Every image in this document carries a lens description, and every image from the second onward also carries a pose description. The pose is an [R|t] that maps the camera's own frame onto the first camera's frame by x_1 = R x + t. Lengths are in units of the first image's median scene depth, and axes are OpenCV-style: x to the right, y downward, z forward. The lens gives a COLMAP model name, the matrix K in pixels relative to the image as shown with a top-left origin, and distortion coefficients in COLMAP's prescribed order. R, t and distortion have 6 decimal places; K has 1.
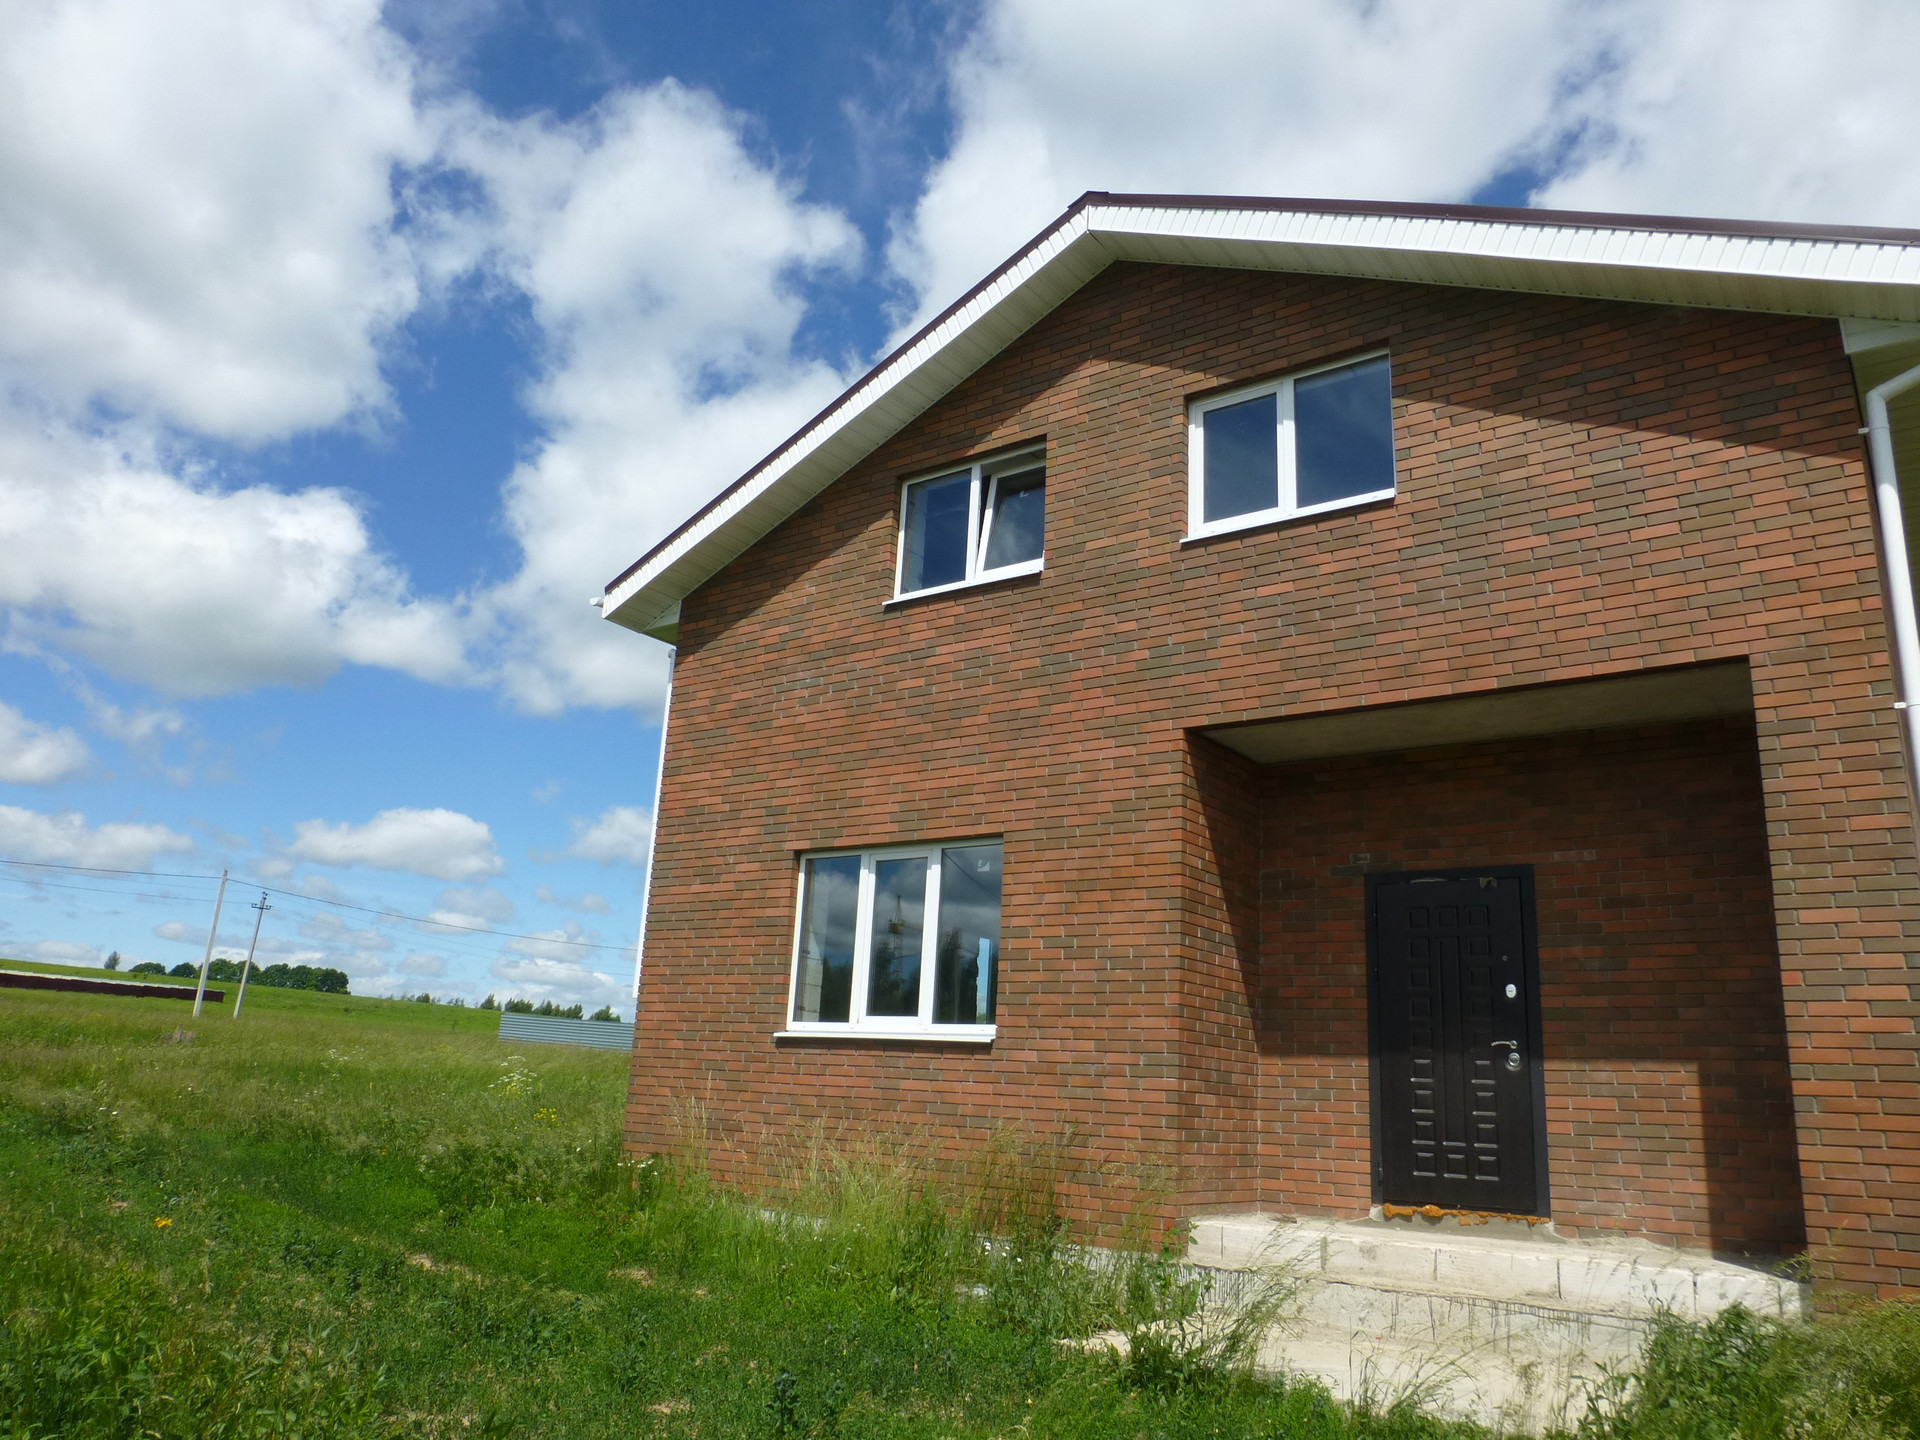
lens RADIAL K [[1370.1, 0, 962.6], [0, 1370.1, 708.8], [0, 0, 1]] dist [-0.024824, 0.001293]
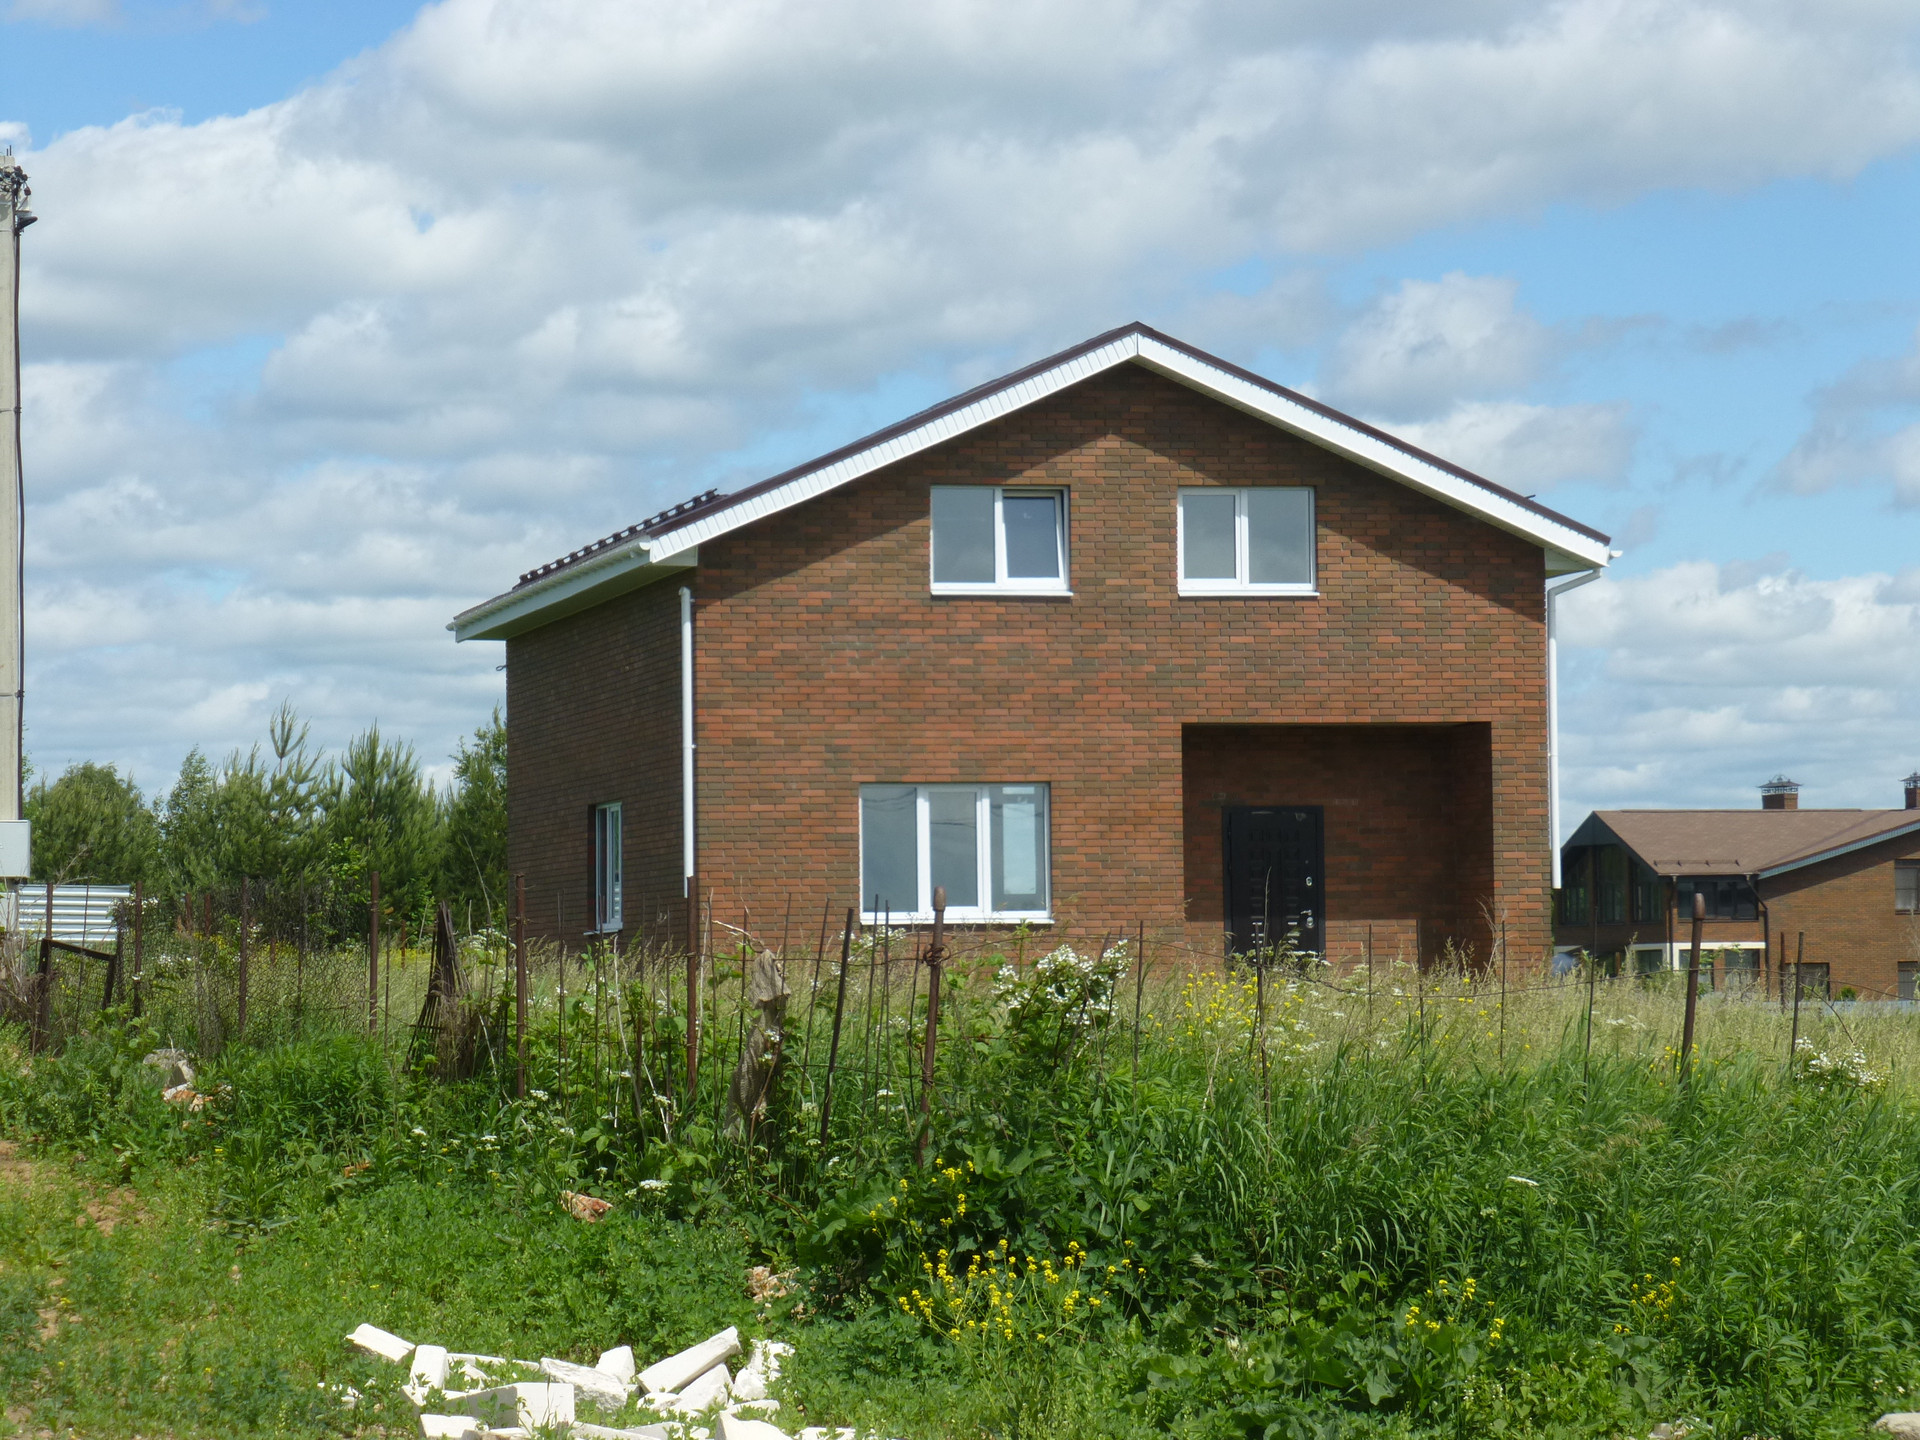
lens RADIAL K [[5707.5, 0, 957.8], [0, 5707.5, 727.3], [0, 0, 1]] dist [0.941014, 0.000000]
pose [[0.654316, -0.022929, 0.755874, -4.758268], [-0.165034, 0.971118, 0.172319, -1.024352], [-0.737994, -0.237496, 0.631634, -2.824624]]
